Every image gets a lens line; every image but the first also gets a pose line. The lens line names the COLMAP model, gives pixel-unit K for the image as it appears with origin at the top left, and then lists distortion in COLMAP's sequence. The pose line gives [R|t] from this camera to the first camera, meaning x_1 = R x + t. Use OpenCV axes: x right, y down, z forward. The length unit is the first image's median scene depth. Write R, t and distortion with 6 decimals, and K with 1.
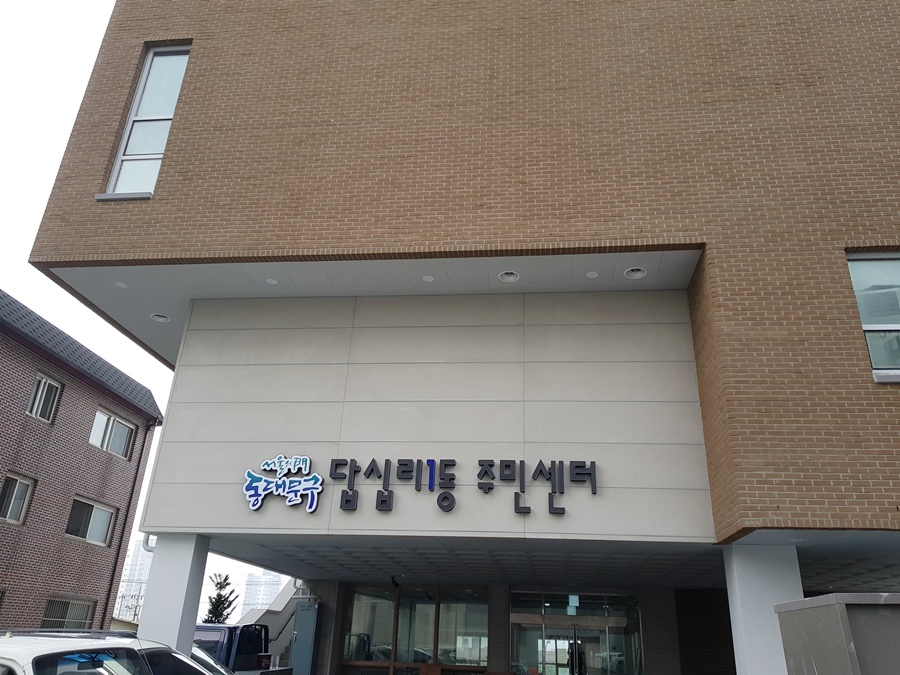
lens RADIAL K [[705.1, 0, 457.3], [0, 705.1, 336.6], [0, 0, 1]] dist [0.079913, -0.115592]
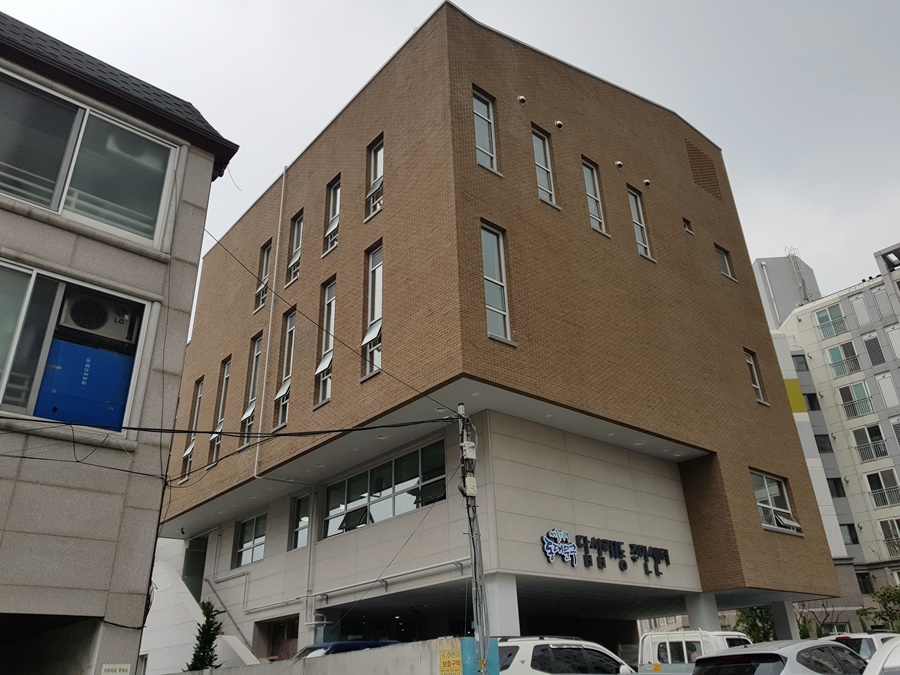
lens RADIAL K [[705.1, 0, 450.3], [0, 705.1, 337.6], [0, 0, 1]] dist [0.079913, -0.115592]
pose [[0.677791, 0.269979, 0.683894, -1.629407], [-0.244538, 0.959968, -0.136608, 0.026245], [-0.693398, -0.074646, 0.716678, 0.026758]]
